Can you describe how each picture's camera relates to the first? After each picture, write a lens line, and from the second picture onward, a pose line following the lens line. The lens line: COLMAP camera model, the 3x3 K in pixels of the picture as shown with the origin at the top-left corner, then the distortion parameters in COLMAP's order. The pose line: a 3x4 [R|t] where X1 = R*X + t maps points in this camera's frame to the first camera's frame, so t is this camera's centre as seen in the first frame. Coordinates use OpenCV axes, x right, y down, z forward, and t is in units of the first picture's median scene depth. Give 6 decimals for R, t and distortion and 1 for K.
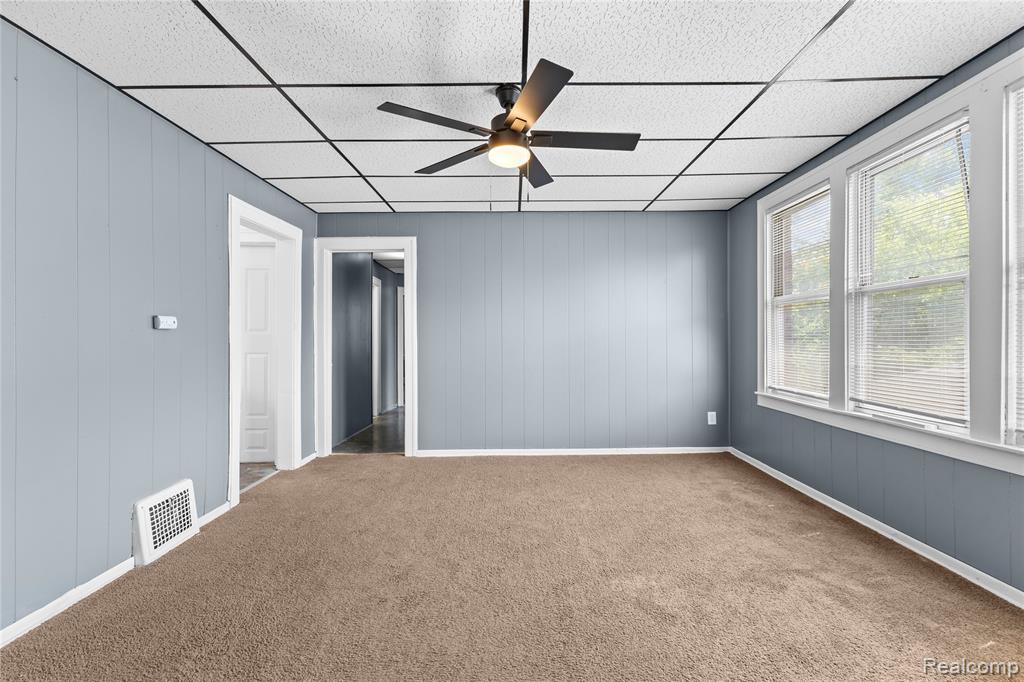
lens RADIAL K [[441.3, 0, 510.8], [0, 441.3, 337.8], [0, 0, 1]] dist [0.006664, -0.001157]
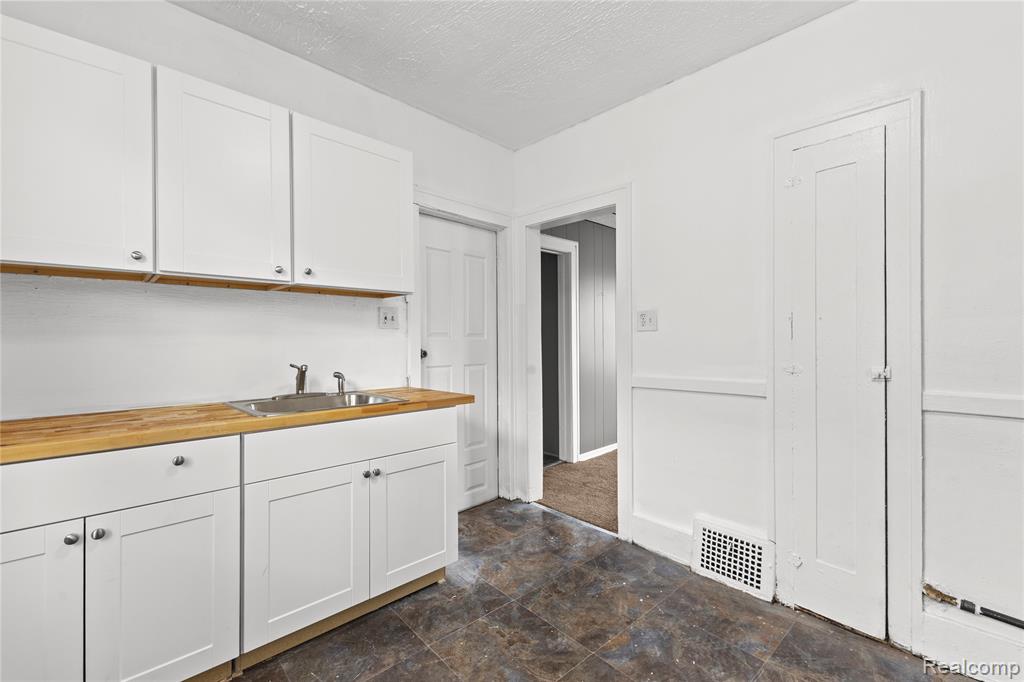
lens RADIAL K [[441.3, 0, 511.4], [0, 441.3, 338.4], [0, 0, 1]] dist [0.006664, -0.001157]
pose [[0.713854, -0.000198, 0.700294, -1.072822], [-0.006887, 0.999950, 0.007302, -0.017072], [-0.700261, -0.010036, 0.713817, 0.406101]]
